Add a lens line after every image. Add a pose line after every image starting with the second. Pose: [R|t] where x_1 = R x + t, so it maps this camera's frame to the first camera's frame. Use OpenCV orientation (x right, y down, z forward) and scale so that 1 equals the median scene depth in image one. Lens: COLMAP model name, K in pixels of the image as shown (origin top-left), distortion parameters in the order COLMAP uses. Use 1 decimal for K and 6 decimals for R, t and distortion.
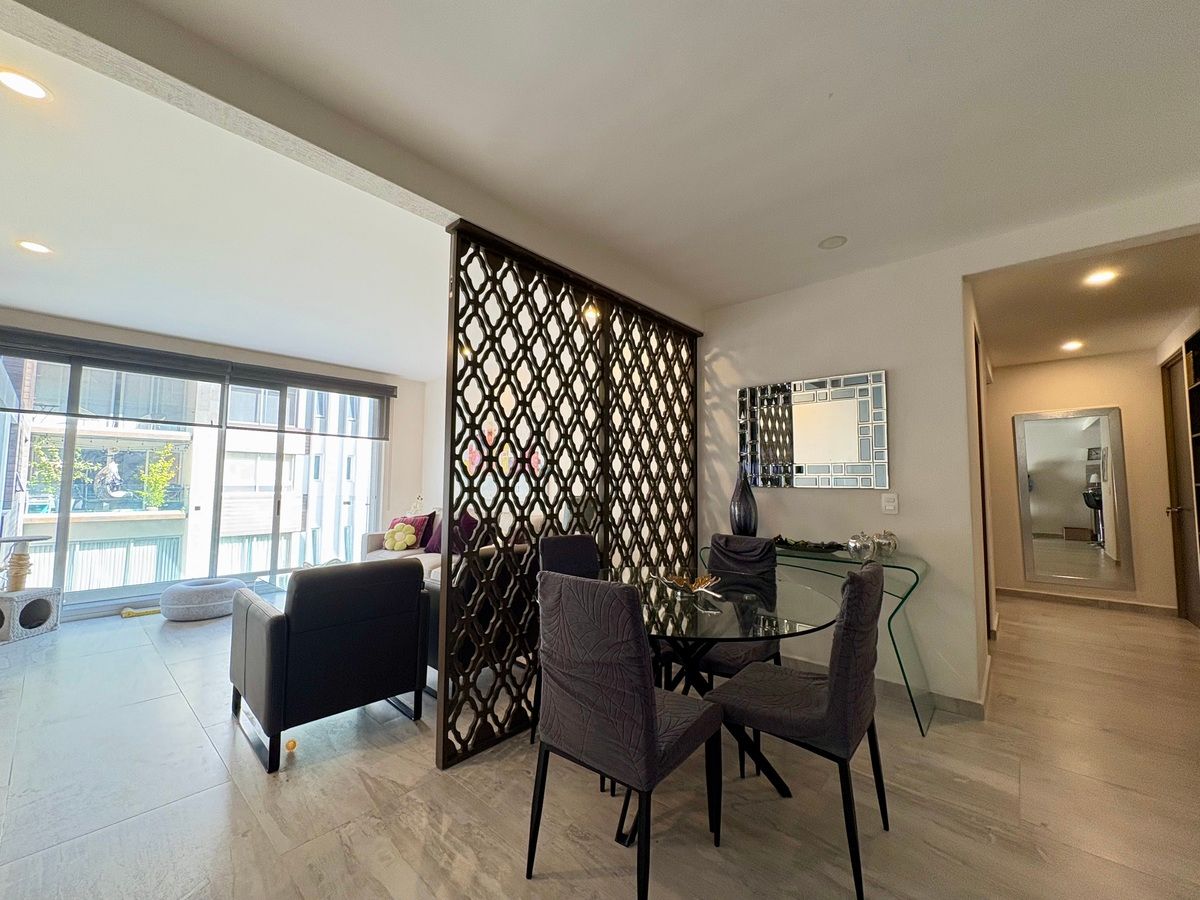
lens RADIAL K [[478.6, 0, 600.0], [0, 478.6, 450.0], [0, 0, 1]] dist [0.000457, 0.000053]
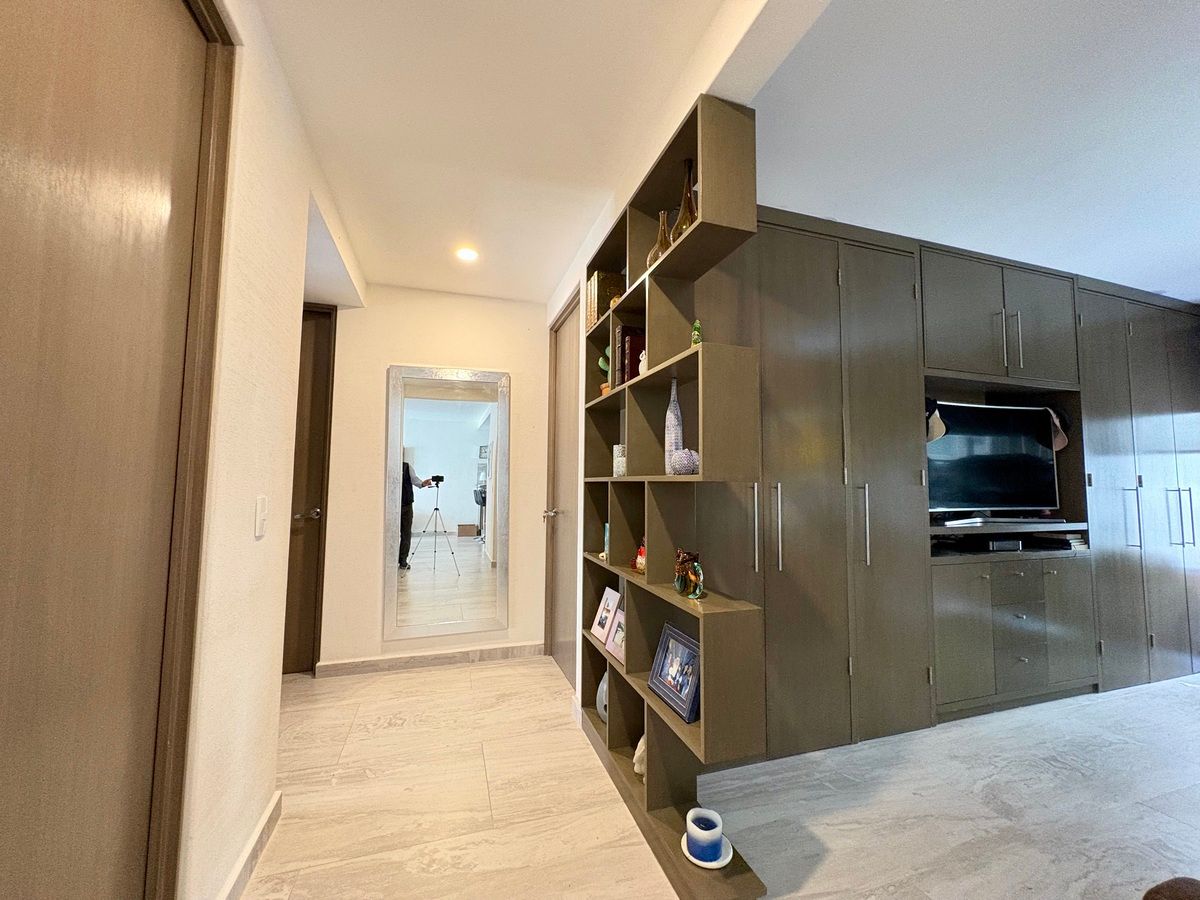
lens RADIAL K [[478.6, 0, 600.0], [0, 478.6, 450.0], [0, 0, 1]] dist [0.000457, 0.000053]
pose [[0.510236, 0.060490, 0.857905, 0.330512], [-0.060914, 0.997560, -0.034109, 0.025513], [-0.857875, -0.034855, 0.512676, 0.310596]]
